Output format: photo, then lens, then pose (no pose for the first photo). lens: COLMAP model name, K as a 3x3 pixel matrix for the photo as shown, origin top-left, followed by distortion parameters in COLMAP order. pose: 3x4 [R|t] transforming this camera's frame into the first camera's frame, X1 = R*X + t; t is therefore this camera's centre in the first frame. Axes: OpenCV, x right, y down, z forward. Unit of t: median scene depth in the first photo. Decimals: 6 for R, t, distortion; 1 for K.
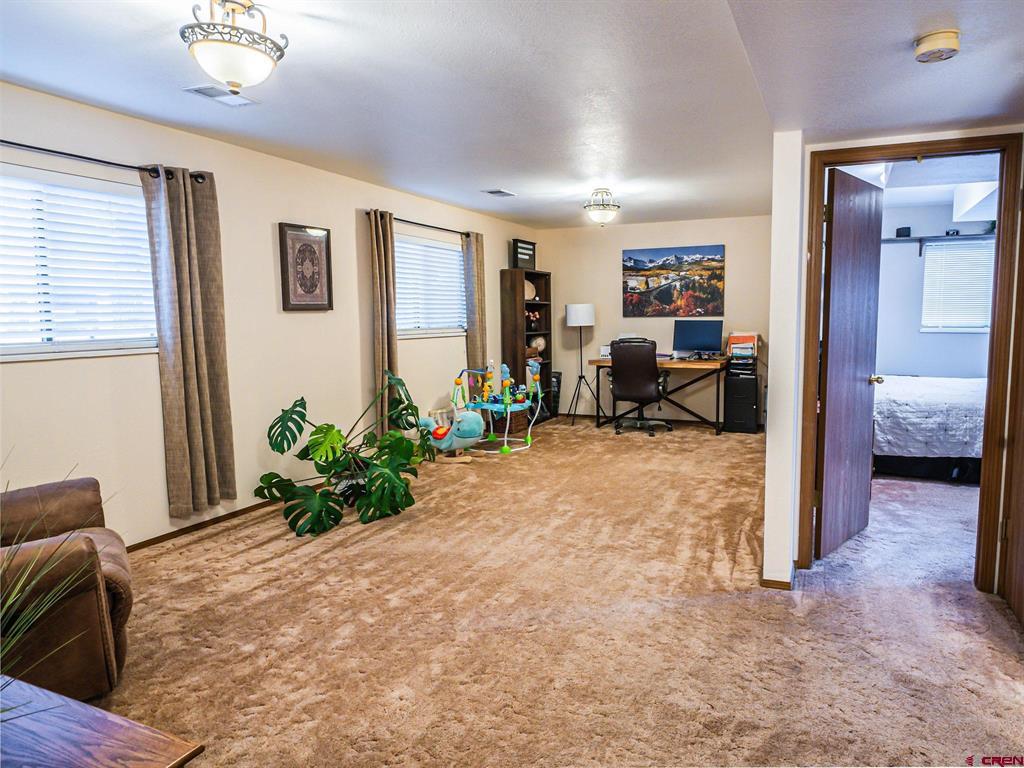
lens RADIAL K [[639.5, 0, 575.9], [0, 639.5, 384.1], [0, 0, 1]] dist [0.006517, -0.019272]
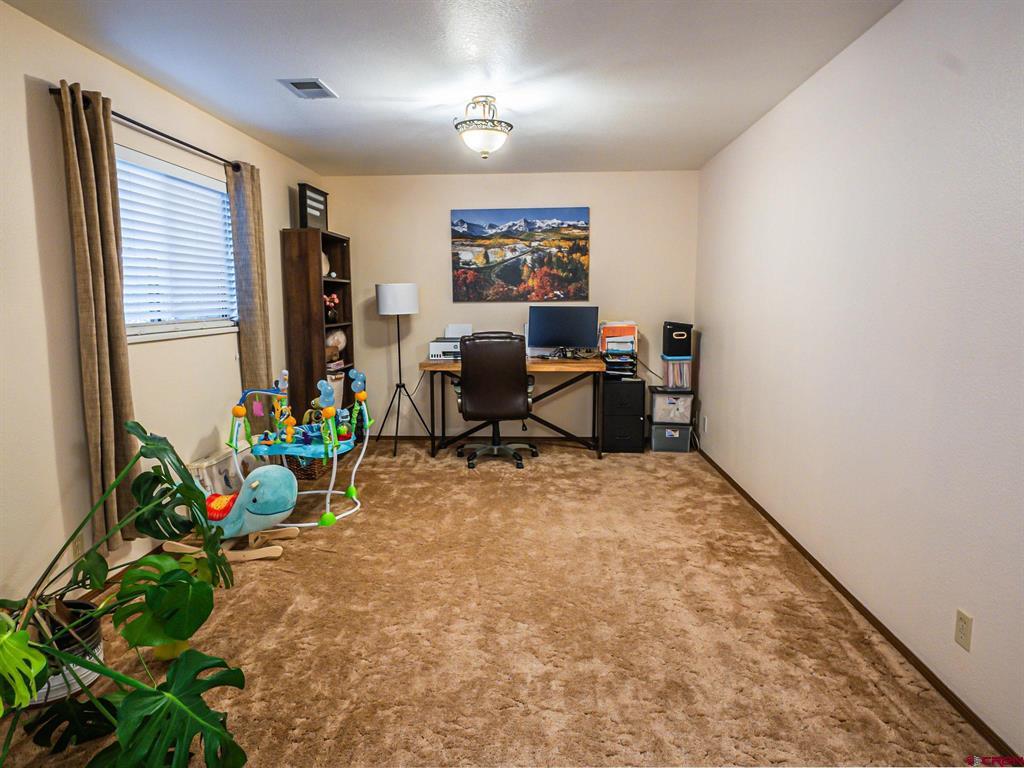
lens RADIAL K [[648.8, 0, 512.0], [0, 648.8, 384.0], [0, 0, 1]] dist [0.003884, -0.020858]
pose [[0.947405, -0.039365, 0.317606, -0.111172], [0.032189, 0.999095, 0.027811, -0.031340], [-0.318413, -0.016125, 0.947815, 0.291584]]
